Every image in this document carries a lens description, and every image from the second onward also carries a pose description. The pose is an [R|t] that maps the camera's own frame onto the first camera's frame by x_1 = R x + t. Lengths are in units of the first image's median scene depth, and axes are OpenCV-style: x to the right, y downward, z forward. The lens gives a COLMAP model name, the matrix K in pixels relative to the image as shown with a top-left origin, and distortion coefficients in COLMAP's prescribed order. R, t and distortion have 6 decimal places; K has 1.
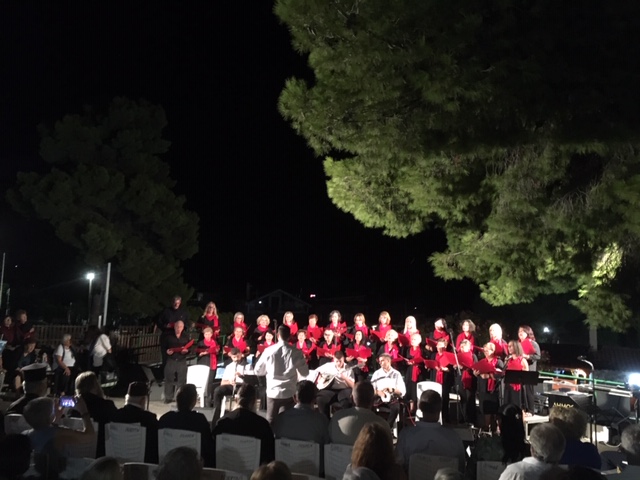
lens RADIAL K [[541.7, 0, 321.2], [0, 541.7, 244.6], [0, 0, 1]] dist [0.077922, -0.101201]
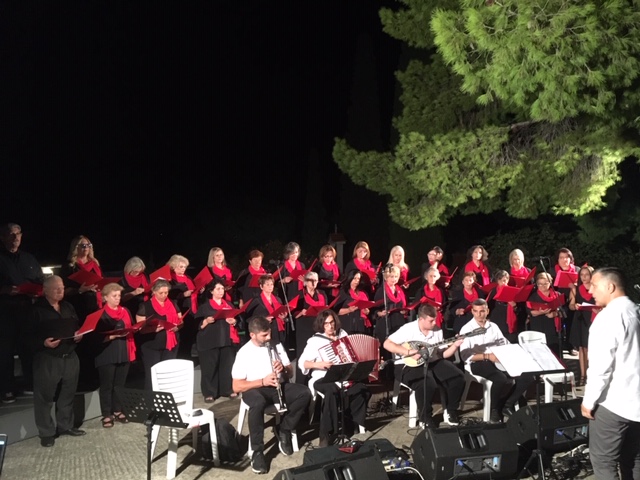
lens RADIAL K [[541.7, 0, 325.5], [0, 541.7, 240.0], [0, 0, 1]] dist [0.077922, -0.101201]
pose [[0.790145, -0.036357, 0.611841, -0.472624], [-0.030473, 0.994674, 0.098460, 0.073103], [-0.612162, -0.096442, 0.784829, 0.636620]]
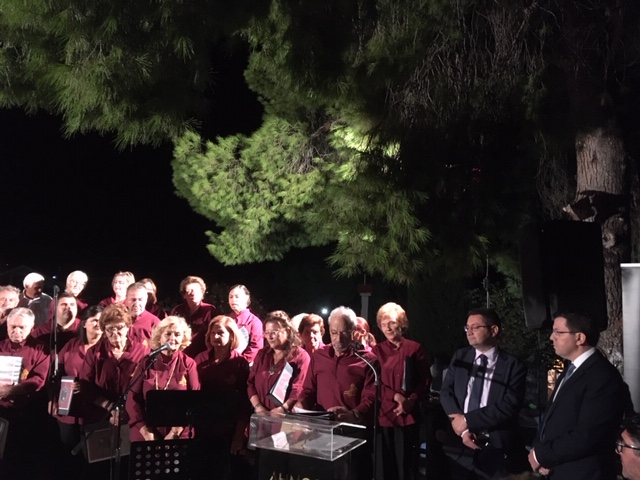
lens RADIAL K [[541.7, 0, 322.5], [0, 541.7, 247.0], [0, 0, 1]] dist [0.077922, -0.101201]
pose [[0.931678, 0.037725, 0.361321, 0.287669], [-0.048991, 0.998555, 0.022067, 0.108774], [-0.359966, -0.038261, 0.932180, 0.543506]]
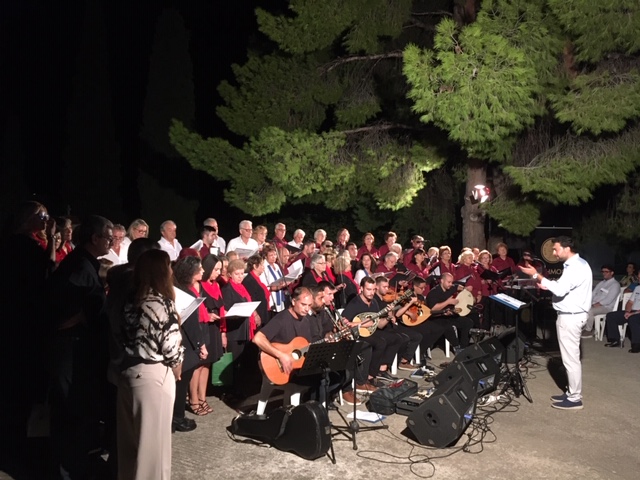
lens RADIAL K [[541.7, 0, 325.8], [0, 541.7, 240.7], [0, 0, 1]] dist [0.077922, -0.101201]
pose [[0.325055, -0.040822, 0.944814, -0.782681], [-0.106521, 0.991129, 0.079471, 0.102946], [-0.939677, -0.126475, 0.317824, 0.906328]]
